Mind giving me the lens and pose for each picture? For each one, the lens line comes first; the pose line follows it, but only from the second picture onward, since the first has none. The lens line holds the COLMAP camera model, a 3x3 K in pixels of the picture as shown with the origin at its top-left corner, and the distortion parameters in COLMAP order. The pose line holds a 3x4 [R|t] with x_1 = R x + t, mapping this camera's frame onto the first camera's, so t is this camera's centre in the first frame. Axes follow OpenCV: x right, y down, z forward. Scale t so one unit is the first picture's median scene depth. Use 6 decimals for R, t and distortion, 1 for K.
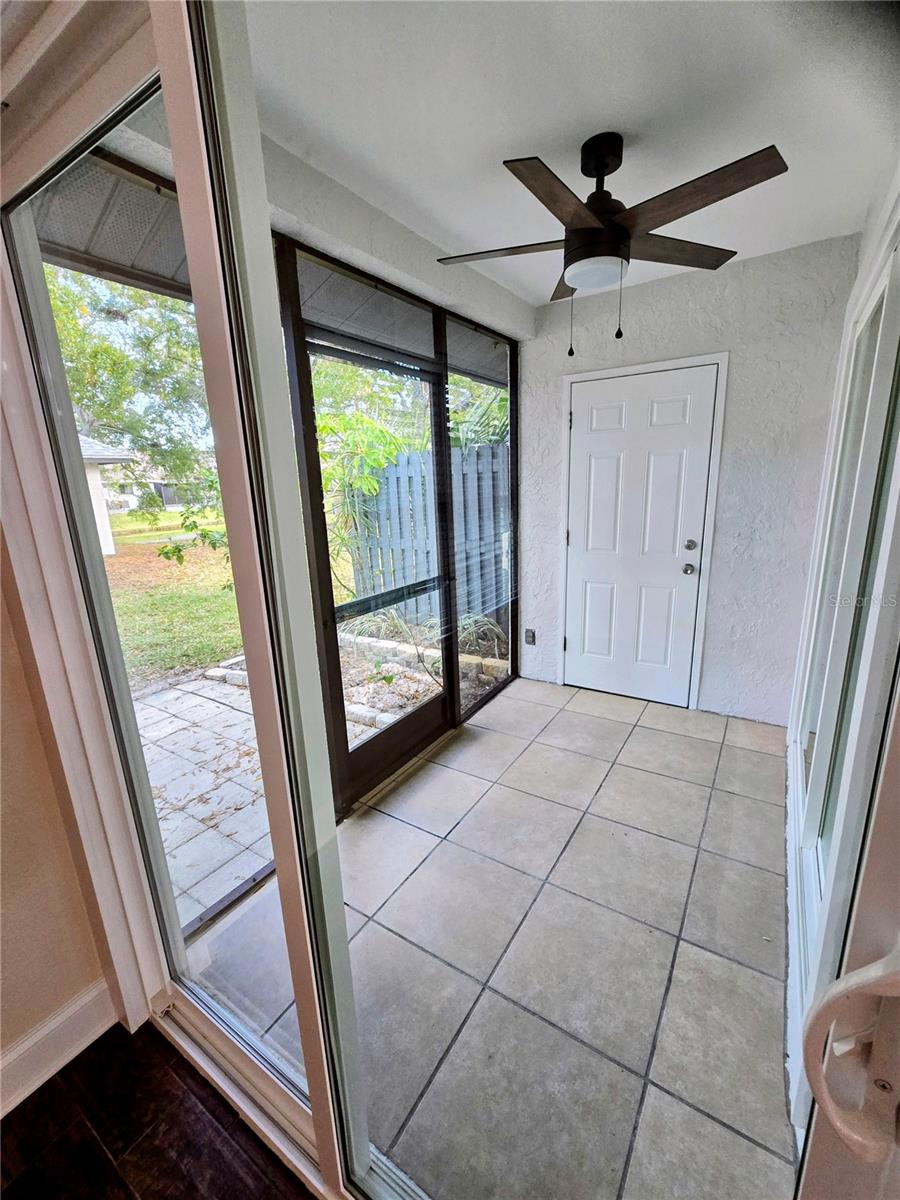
lens RADIAL K [[495.8, 0, 450.0], [0, 495.8, 600.0], [0, 0, 1]] dist [-0.002979, -0.000116]
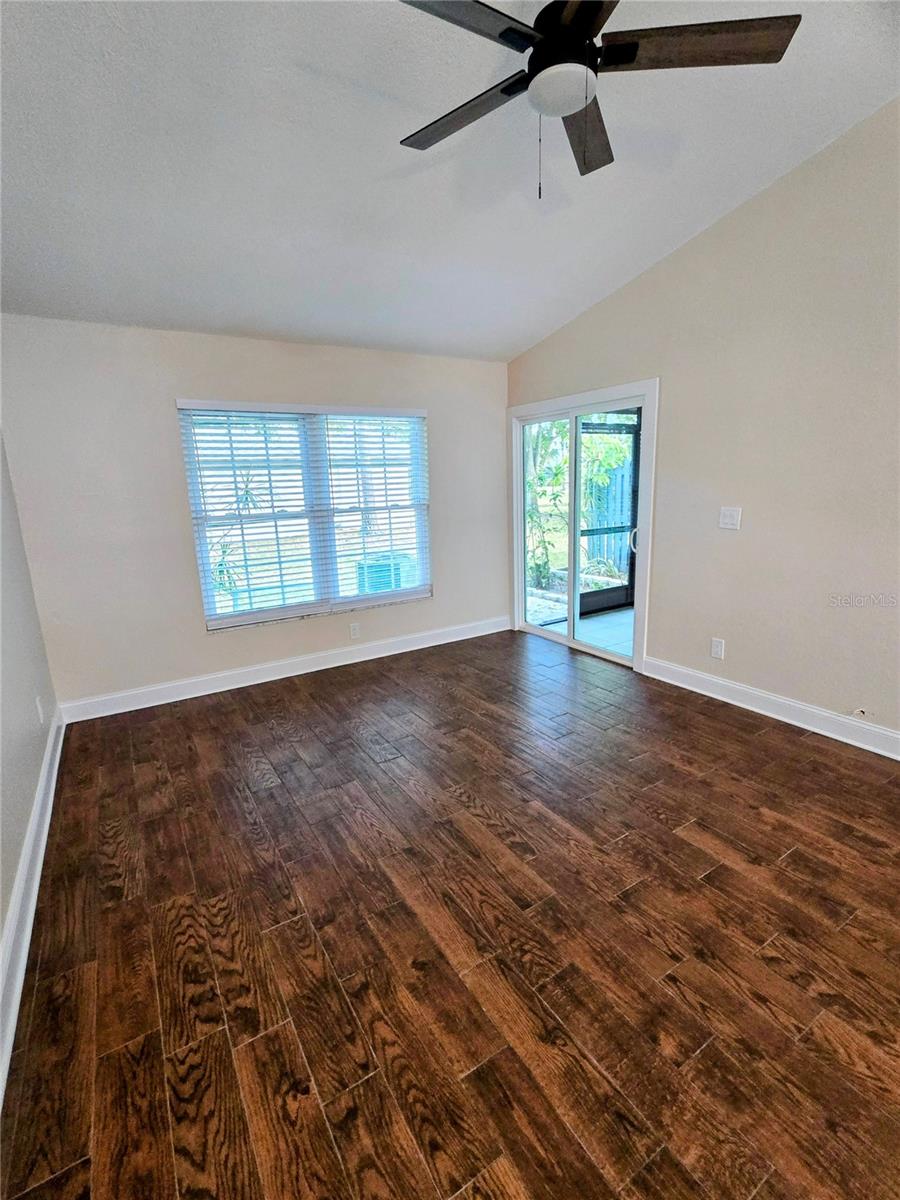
lens RADIAL K [[543.9, 0, 444.6], [0, 543.9, 603.7], [0, 0, 1]] dist [-0.001362, 0.000362]
pose [[0.901970, 0.099258, -0.420236, 0.144256], [-0.097399, 0.994907, 0.025941, 0.159346], [0.420671, 0.017532, 0.907044, -0.752872]]
